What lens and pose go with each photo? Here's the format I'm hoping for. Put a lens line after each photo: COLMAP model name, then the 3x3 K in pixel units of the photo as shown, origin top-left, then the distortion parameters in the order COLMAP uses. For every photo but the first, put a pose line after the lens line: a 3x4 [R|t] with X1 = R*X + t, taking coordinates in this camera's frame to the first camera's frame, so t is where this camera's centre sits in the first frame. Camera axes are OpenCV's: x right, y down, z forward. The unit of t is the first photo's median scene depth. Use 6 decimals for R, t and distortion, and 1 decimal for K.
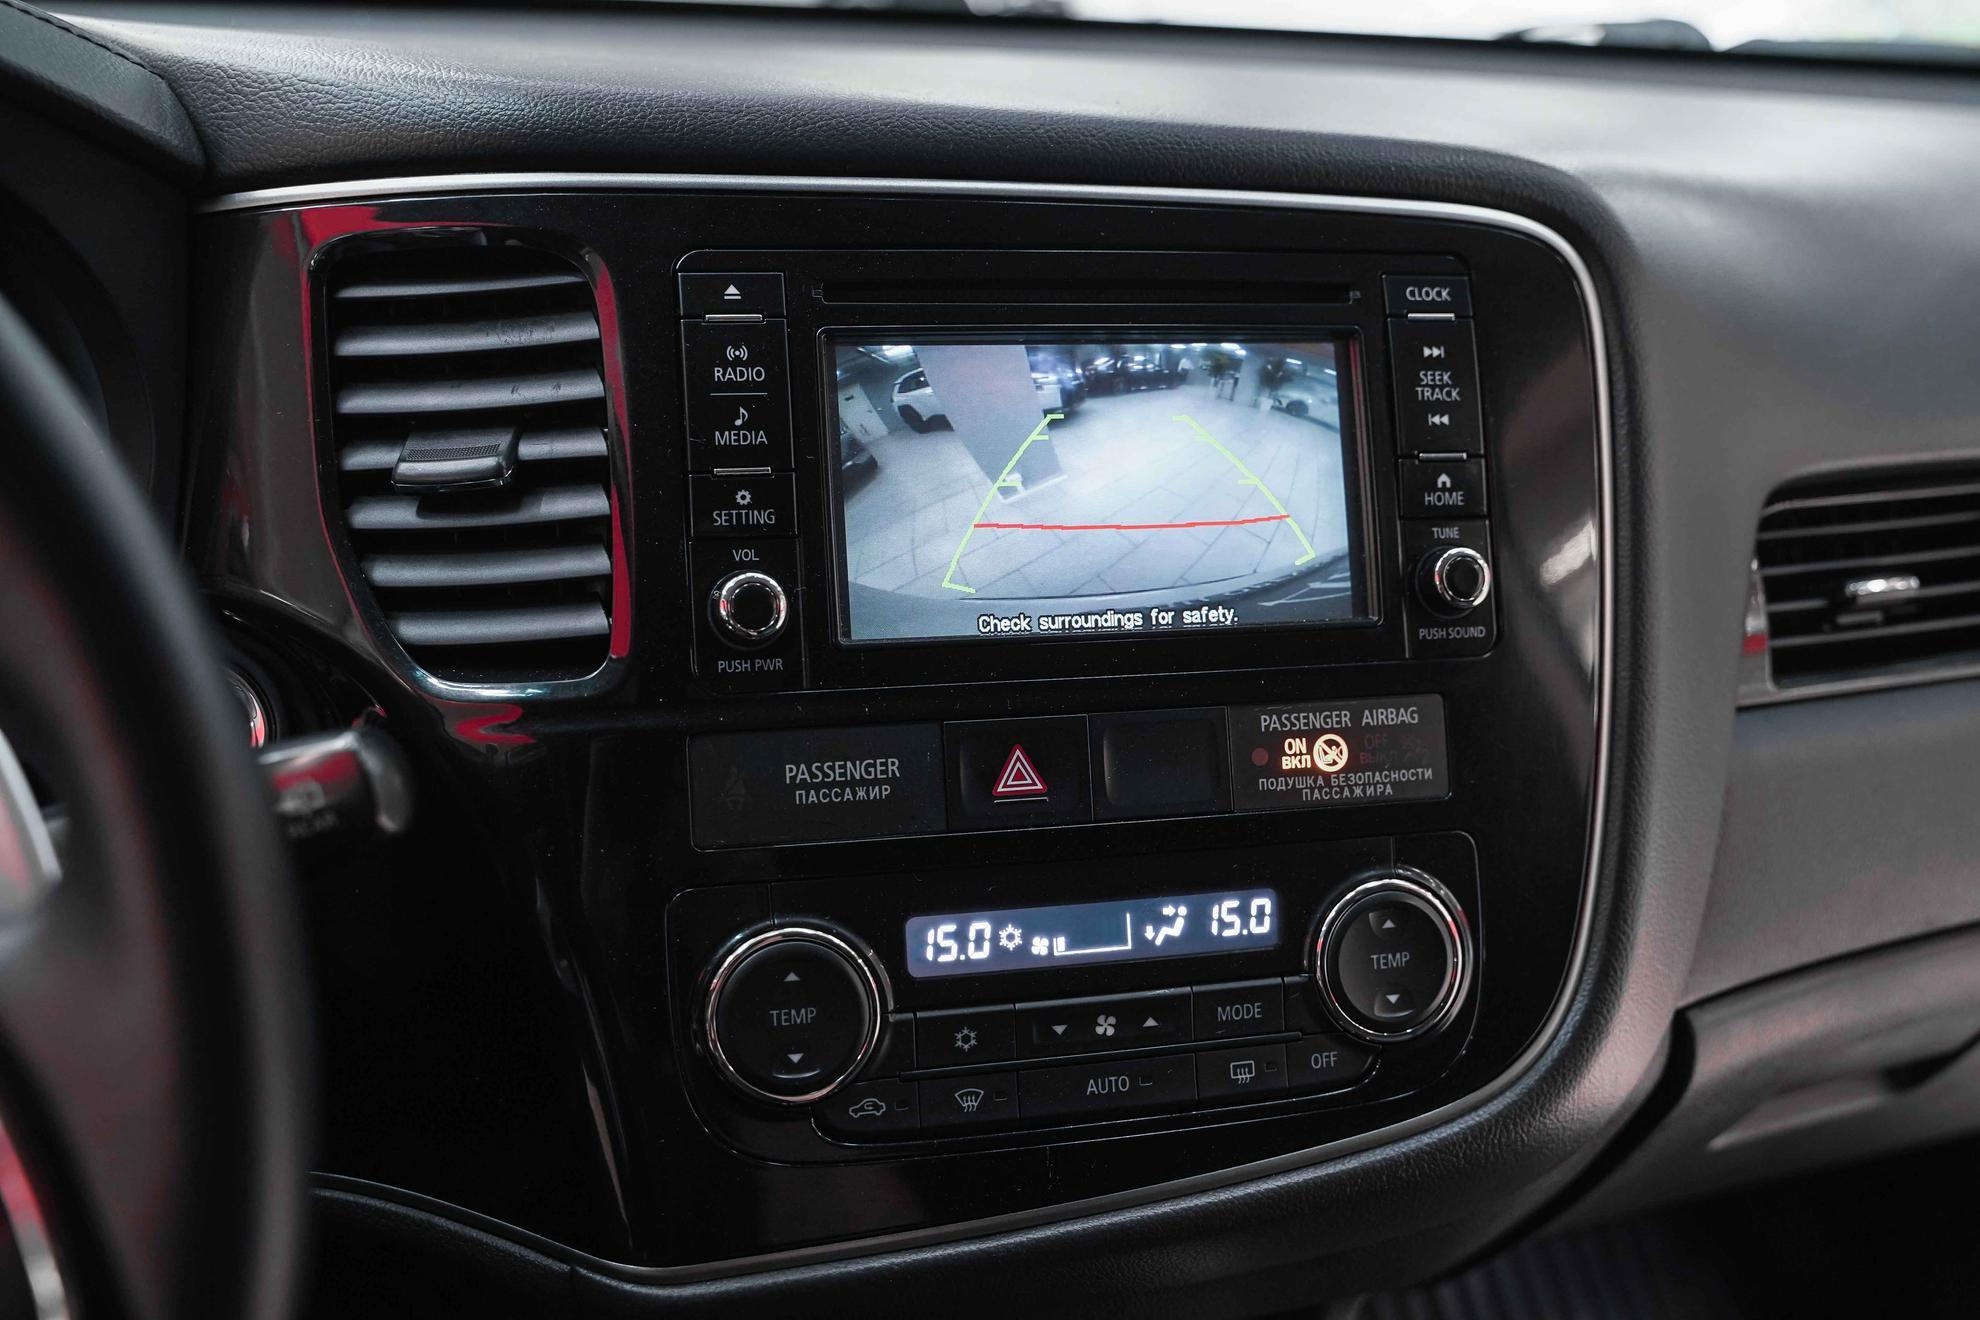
lens RADIAL K [[1999.5, 0, 1020.4], [0, 1999.5, 632.6], [0, 0, 1]] dist [-0.005657, 0.000000]
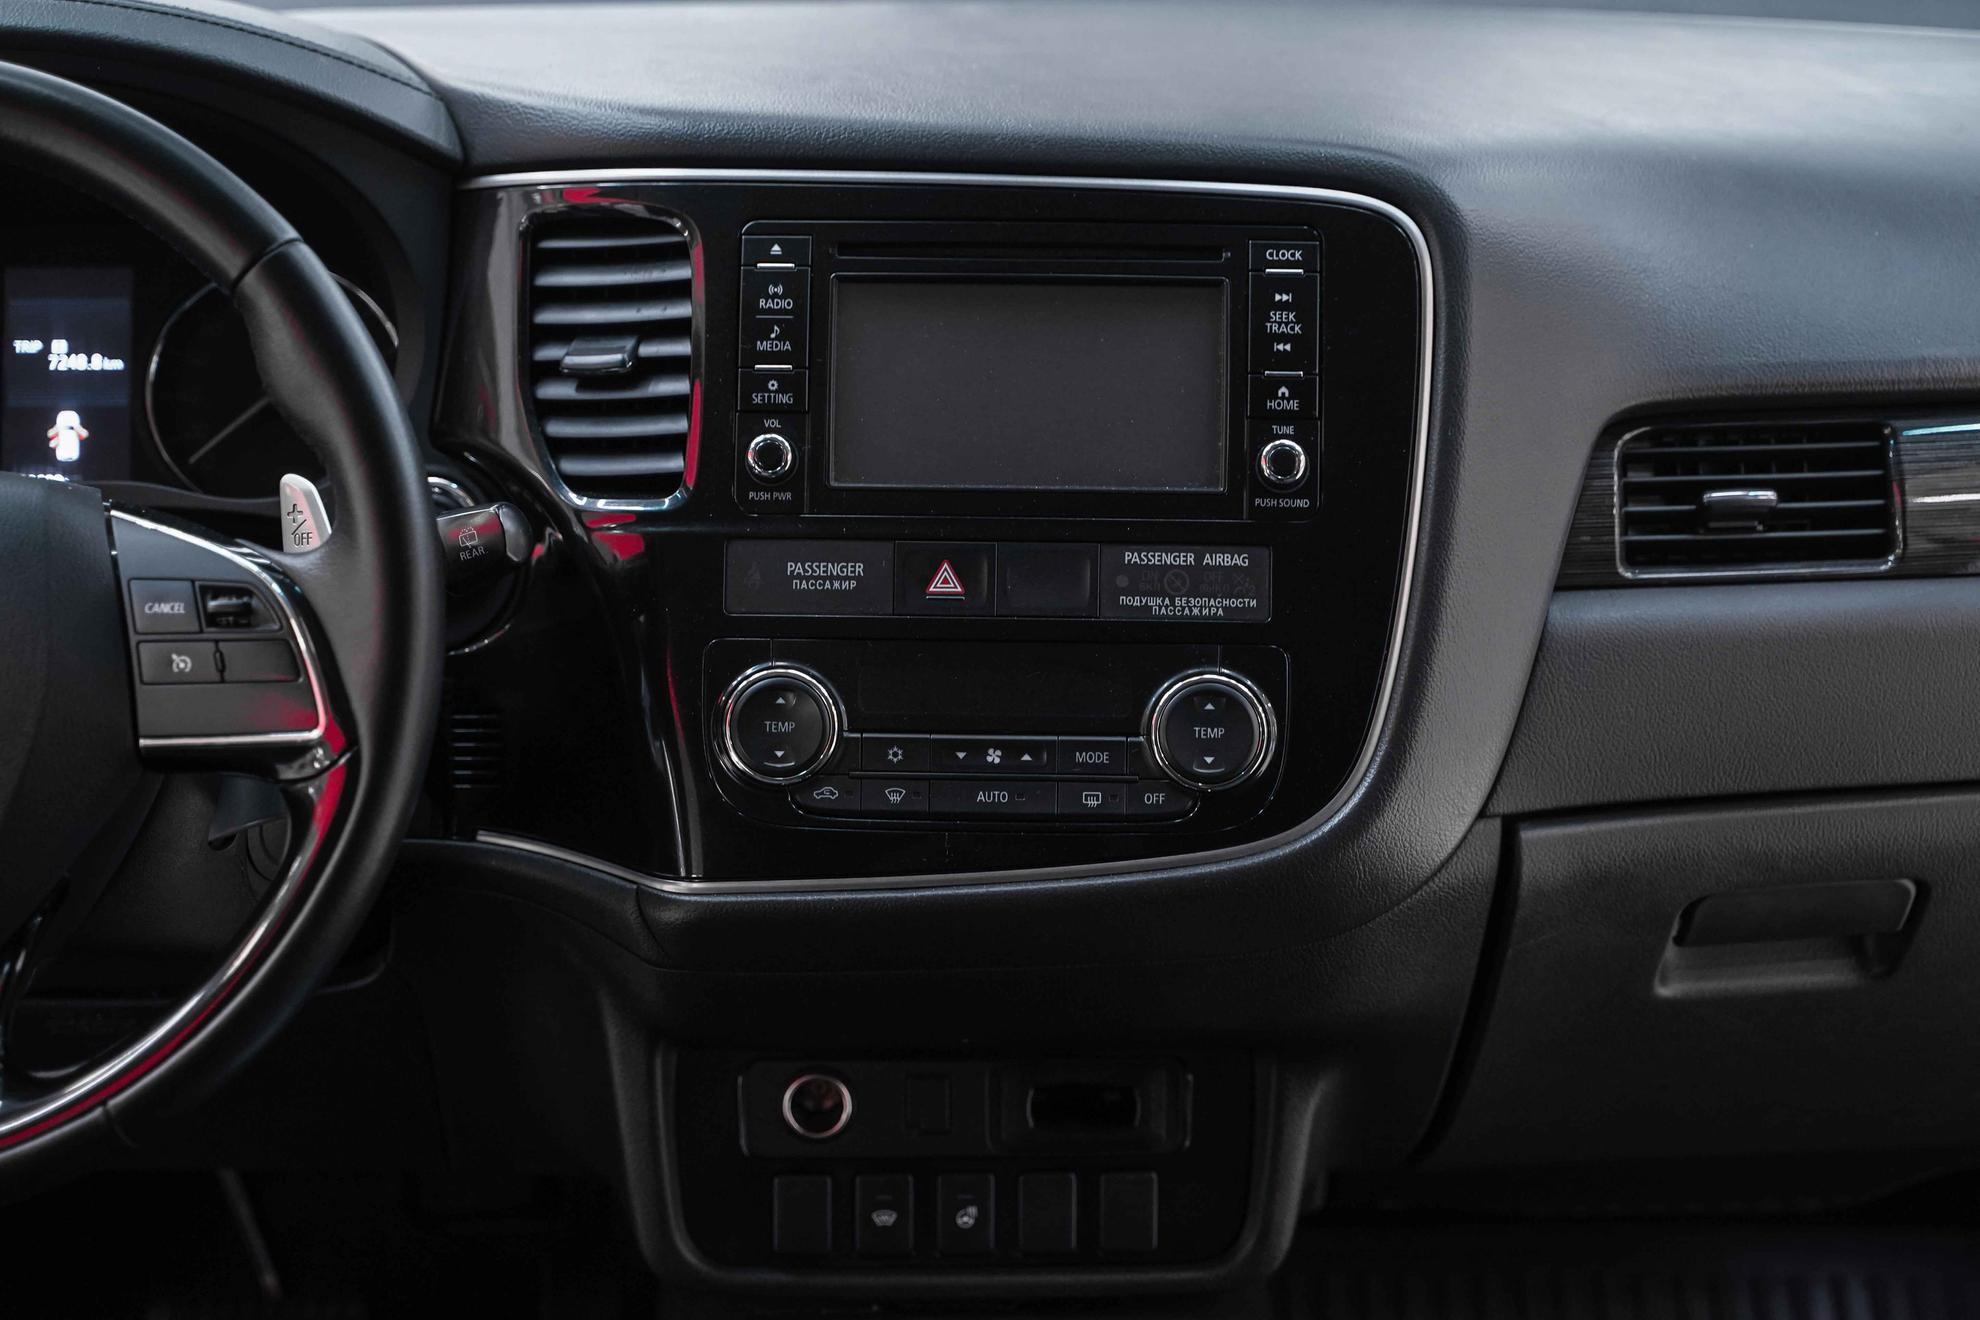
lens RADIAL K [[3487.9, 0, 1001.2], [0, 3487.9, 654.2], [0, 0, 1]] dist [0.003315, 0.000000]
pose [[0.955006, 0.051803, -0.292029, 0.787477], [-0.056981, 0.998332, -0.009251, 0.146325], [0.291063, 0.025475, 0.956365, -1.431249]]
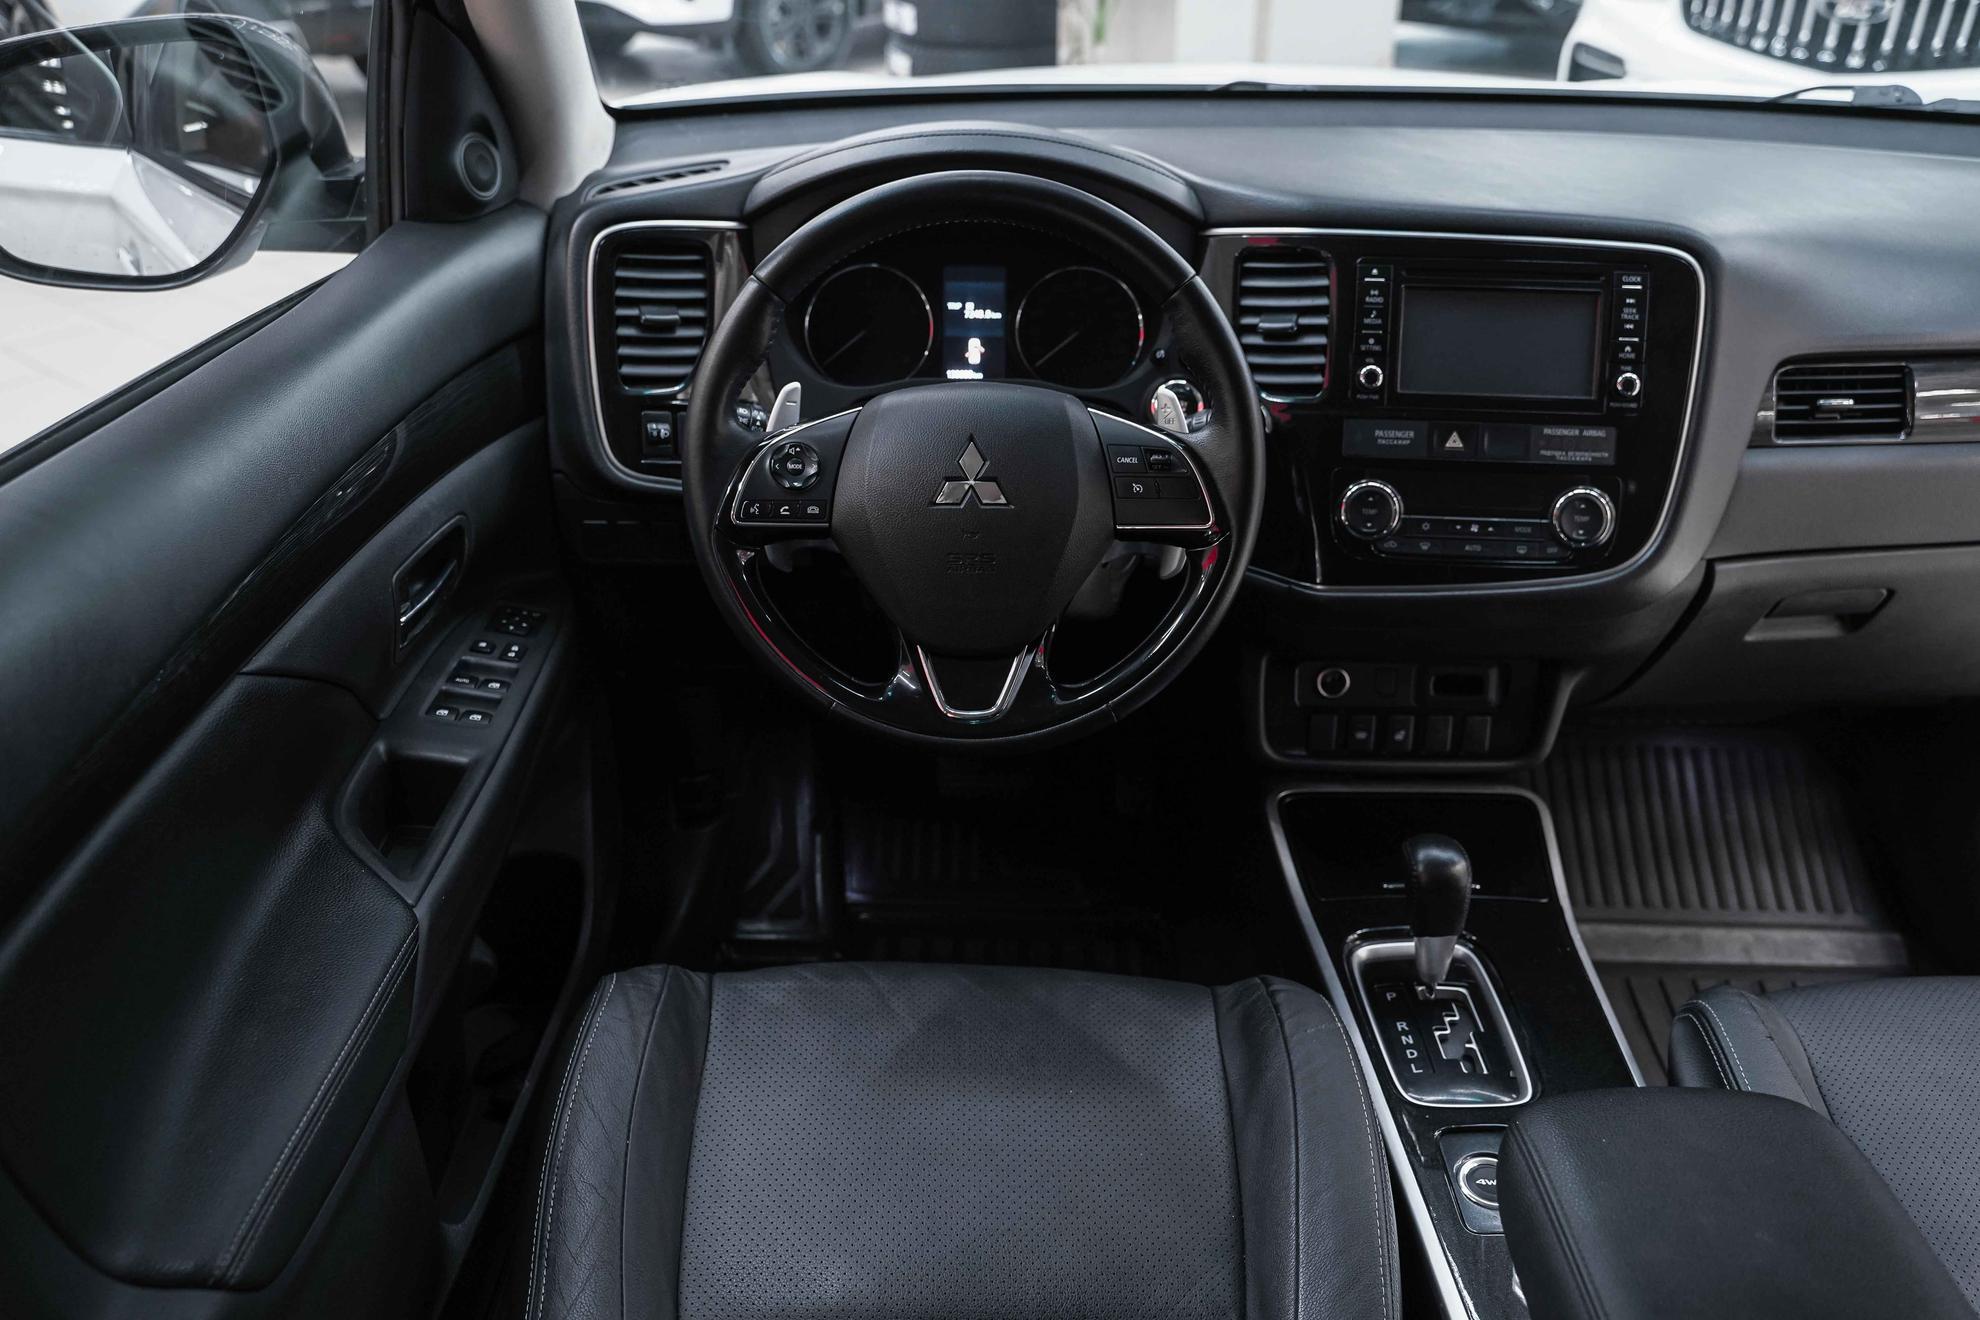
lens RADIAL K [[1595.8, 0, 1002.9], [0, 1595.8, 662.3], [0, 0, 1]] dist [-0.012285, 0.009896]
pose [[0.947024, 0.119560, -0.298078, 0.109657], [-0.072765, 0.983865, 0.163447, 0.056439], [0.312810, -0.133099, 0.940444, -1.490457]]
